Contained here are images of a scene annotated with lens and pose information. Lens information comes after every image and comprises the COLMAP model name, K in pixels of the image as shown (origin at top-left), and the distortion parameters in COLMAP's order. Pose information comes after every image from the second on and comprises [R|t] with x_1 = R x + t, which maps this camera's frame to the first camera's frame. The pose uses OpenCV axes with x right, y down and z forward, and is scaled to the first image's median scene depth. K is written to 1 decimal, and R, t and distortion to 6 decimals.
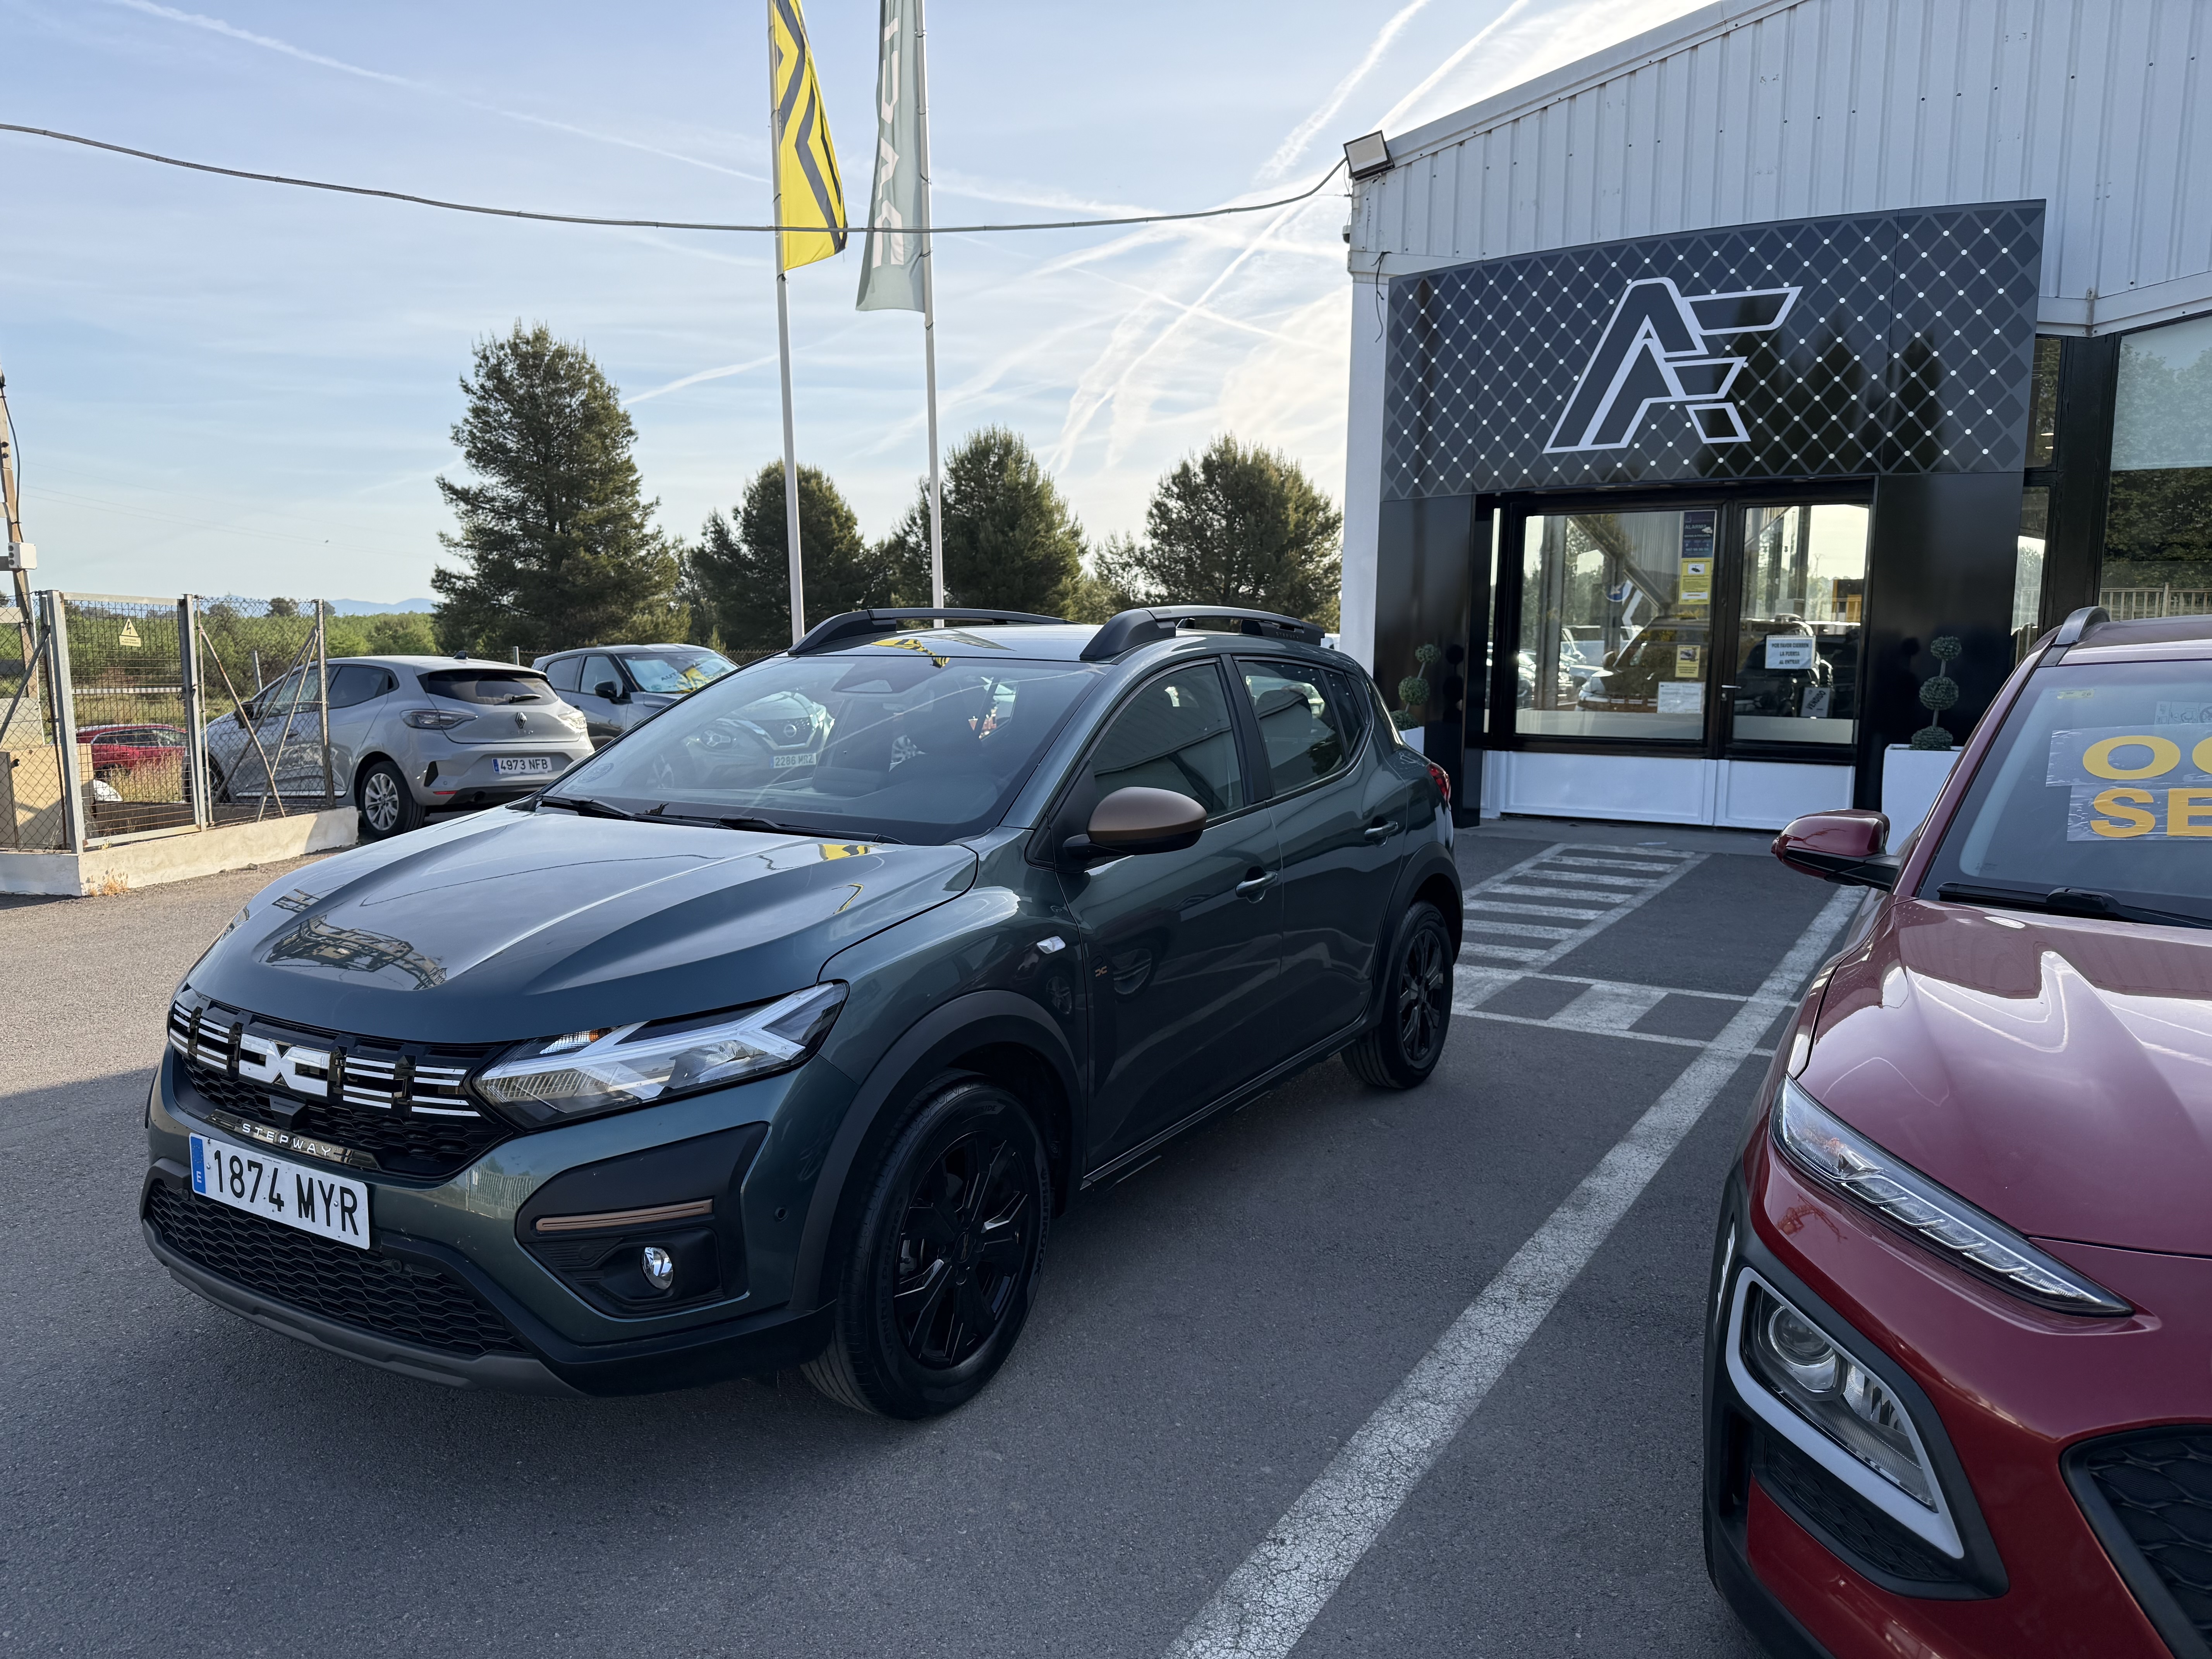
lens RADIAL K [[1586.7, 0, 1086.0], [0, 1586.7, 869.3], [0, 0, 1]] dist [0.018903, -0.019690]
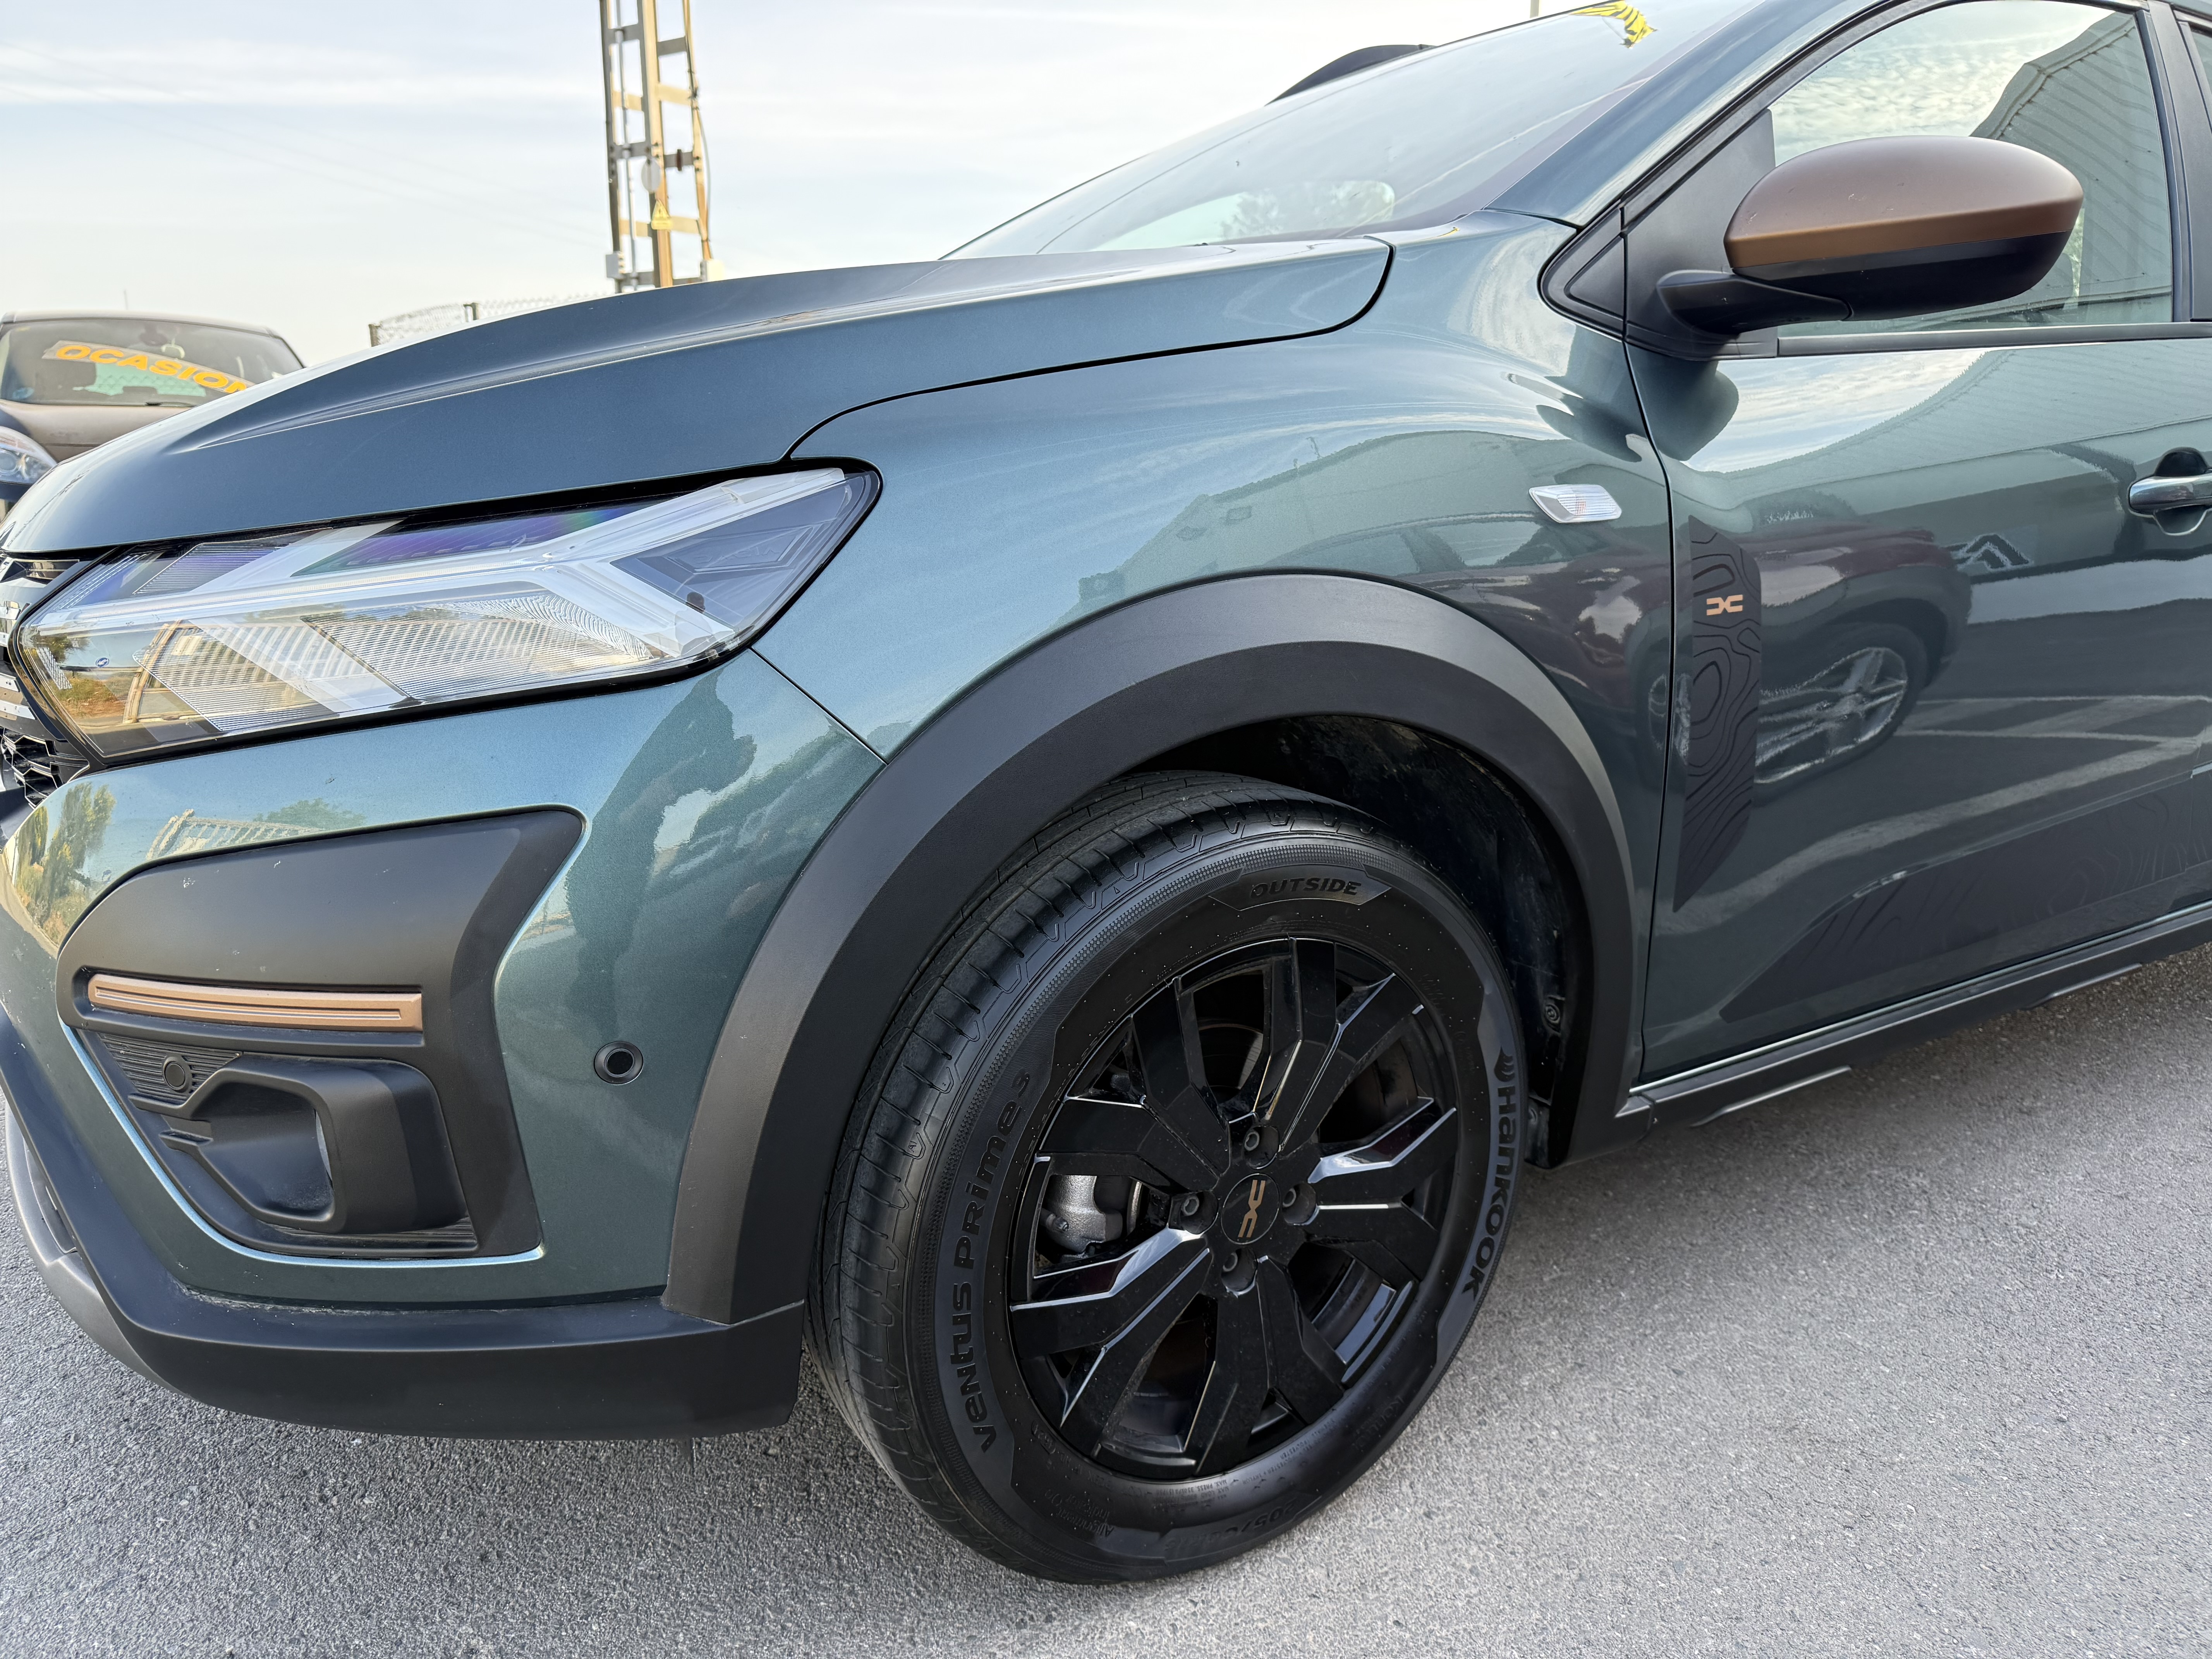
lens RADIAL K [[1553.5, 0, 1061.4], [0, 1553.5, 831.9], [0, 0, 1]] dist [0.010997, -0.003134]
pose [[0.887103, 0.112036, -0.447769, 0.015430], [-0.069212, 0.991414, 0.110940, 0.031440], [0.456354, -0.067425, 0.887240, 0.198362]]
